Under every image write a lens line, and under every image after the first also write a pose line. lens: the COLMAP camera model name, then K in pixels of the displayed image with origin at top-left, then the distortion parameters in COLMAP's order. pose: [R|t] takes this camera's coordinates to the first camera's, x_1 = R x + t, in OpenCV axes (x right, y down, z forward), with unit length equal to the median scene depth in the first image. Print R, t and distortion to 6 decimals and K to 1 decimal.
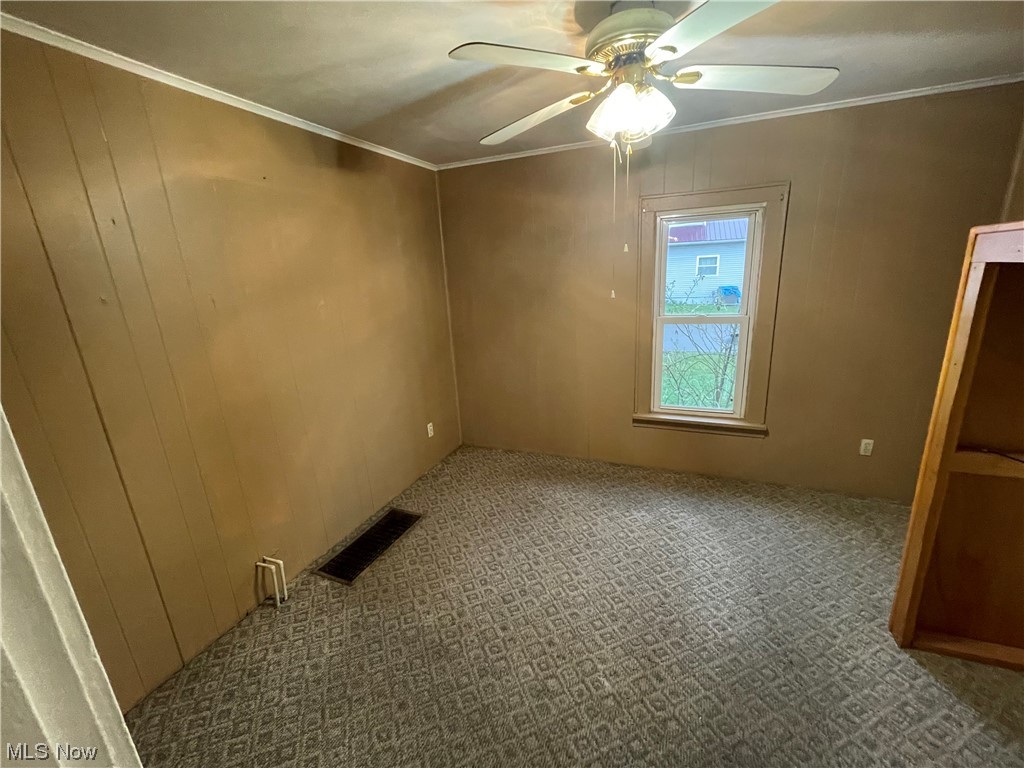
lens RADIAL K [[412.2, 0, 513.2], [0, 412.2, 381.6], [0, 0, 1]] dist [-0.001211, -0.000462]
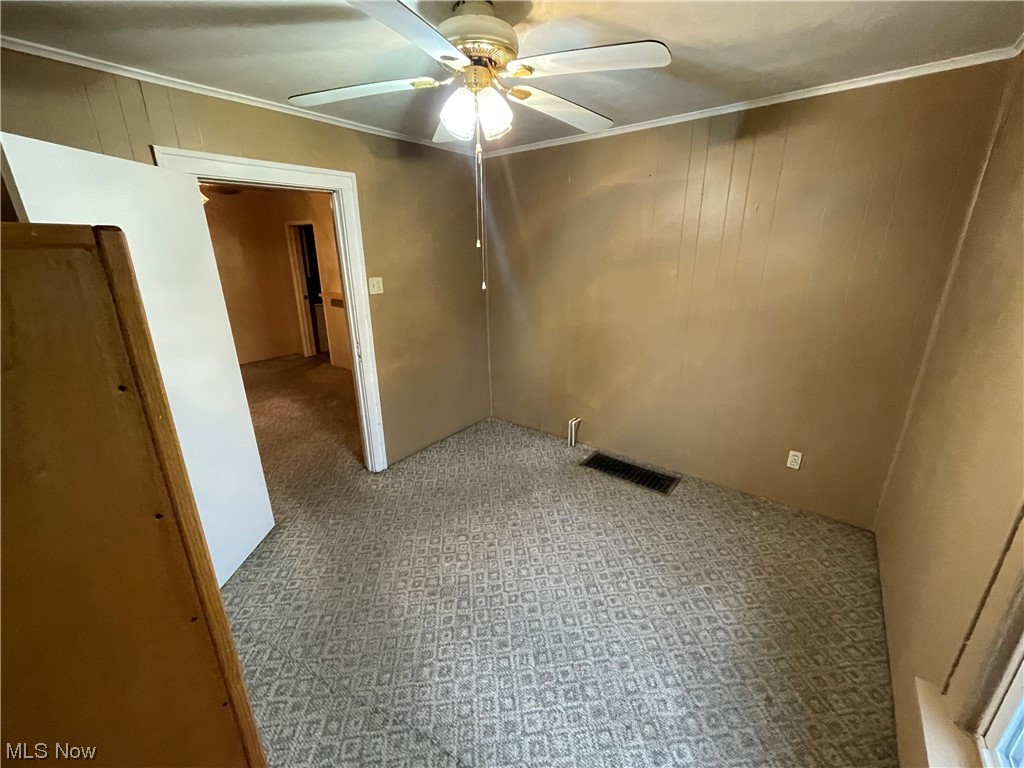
lens RADIAL K [[412.2, 0, 511.3], [0, 412.2, 382.5], [0, 0, 1]] dist [-0.001211, -0.000462]
pose [[-0.264854, 0.345075, -0.900431, 0.998309], [-0.232061, 0.883525, 0.406855, -0.343588], [0.935949, 0.316712, -0.153927, 1.015860]]
